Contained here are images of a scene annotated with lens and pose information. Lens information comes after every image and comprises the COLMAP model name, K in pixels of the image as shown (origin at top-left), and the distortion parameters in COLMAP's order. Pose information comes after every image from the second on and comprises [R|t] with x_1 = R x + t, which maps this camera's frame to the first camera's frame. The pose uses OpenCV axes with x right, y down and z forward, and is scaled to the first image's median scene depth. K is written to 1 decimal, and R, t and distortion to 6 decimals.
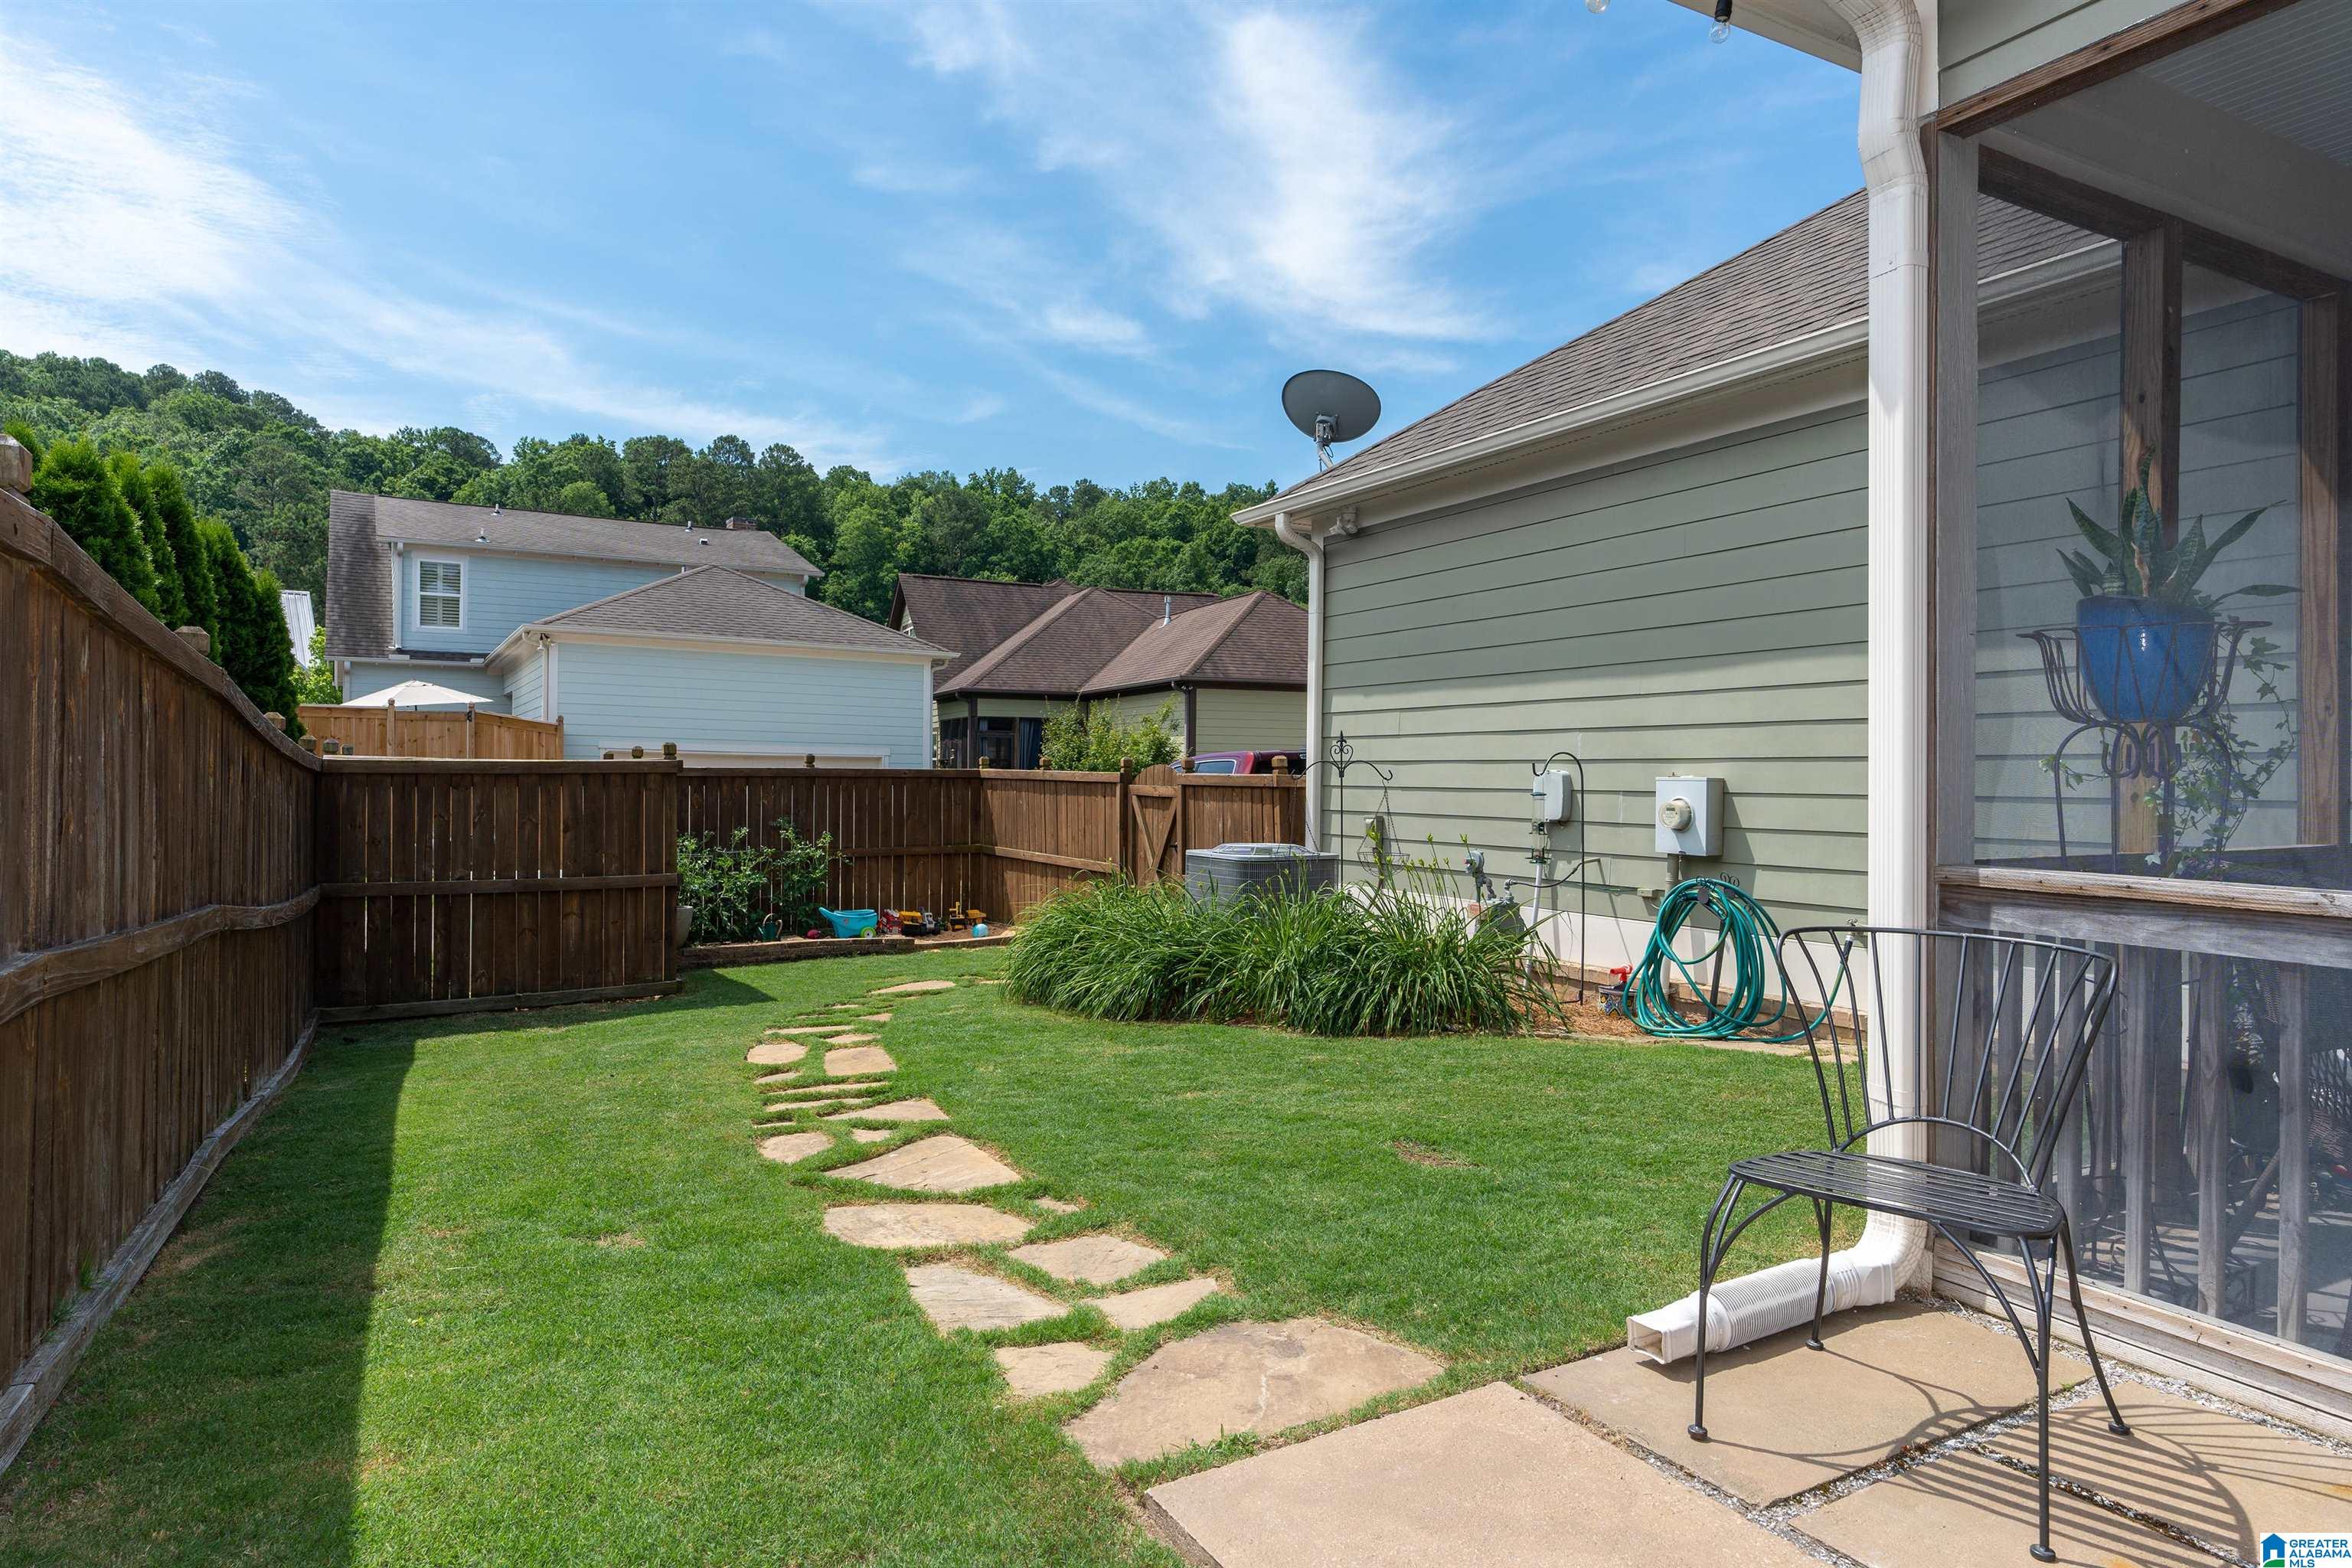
lens RADIAL K [[1435.5, 0, 1166.3], [0, 1435.5, 782.6], [0, 0, 1]] dist [-0.014561, 0.001171]
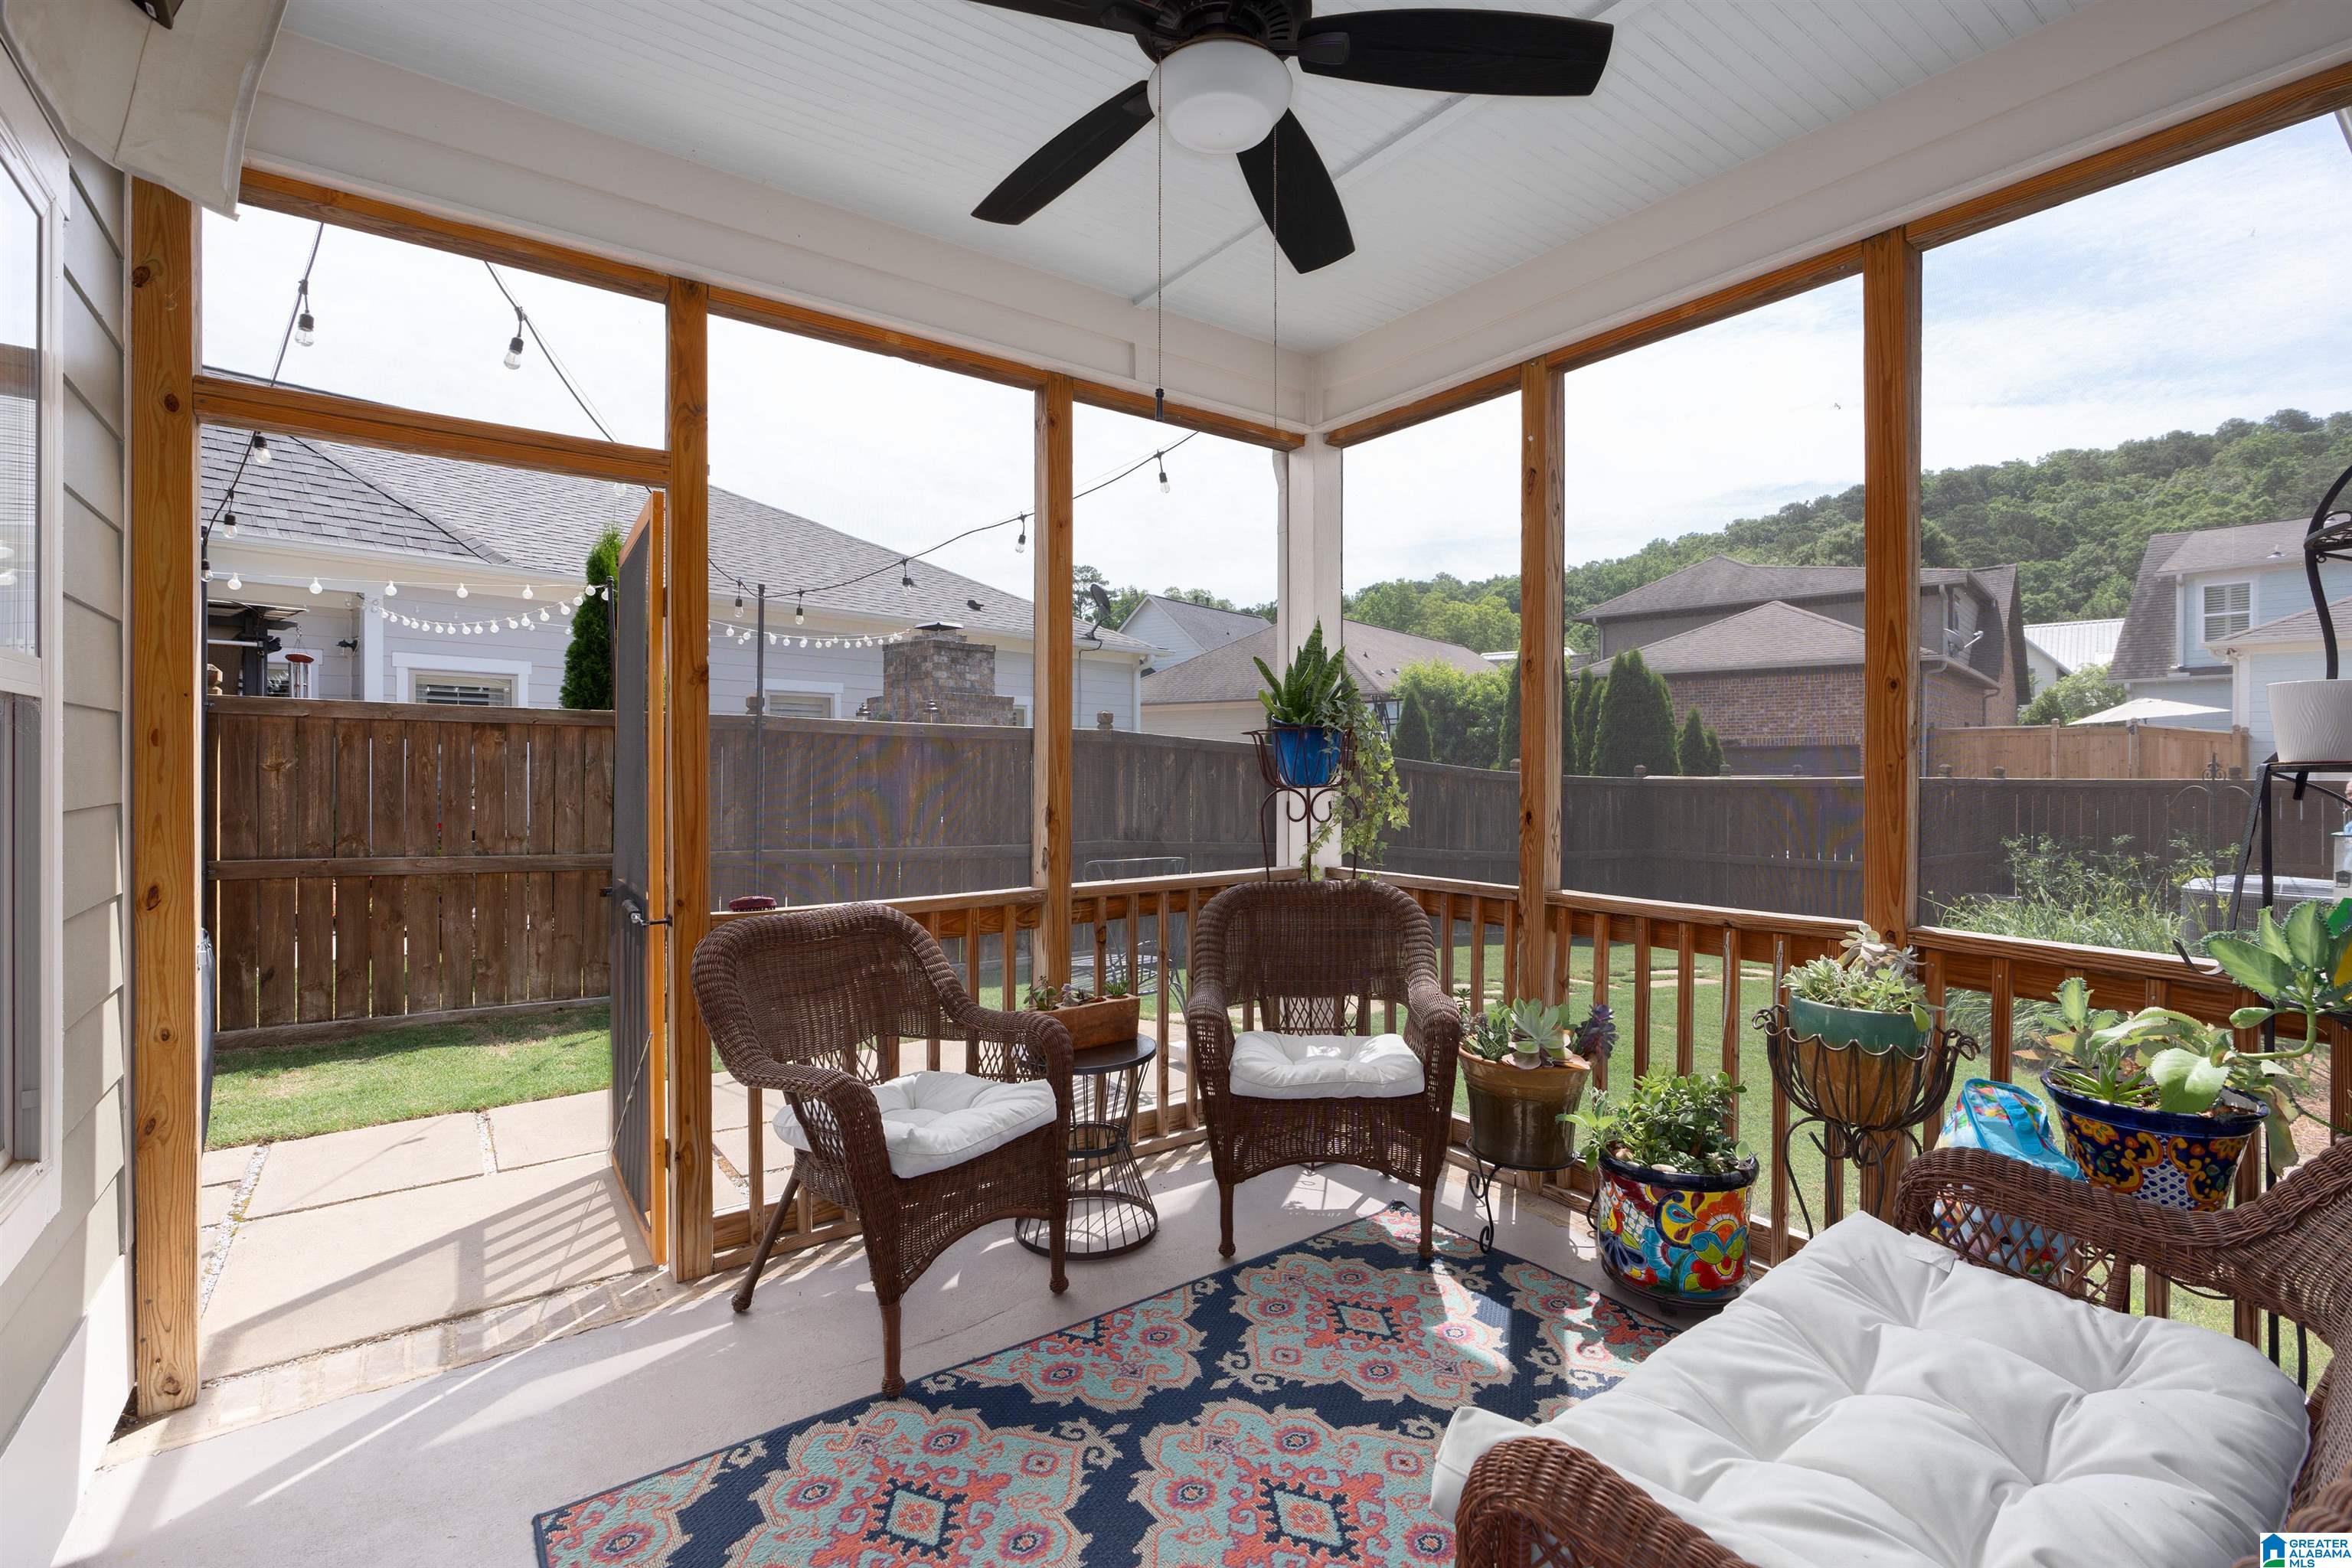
lens RADIAL K [[1077.7, 0, 1164.7], [0, 1077.7, 784.9], [0, 0, 1]] dist [0.001488, 0.000152]
pose [[0.136321, 0.001135, -0.990664, 0.203911], [0.004190, 0.999990, 0.001723, -0.004495], [0.990656, -0.004385, 0.136315, 0.075384]]
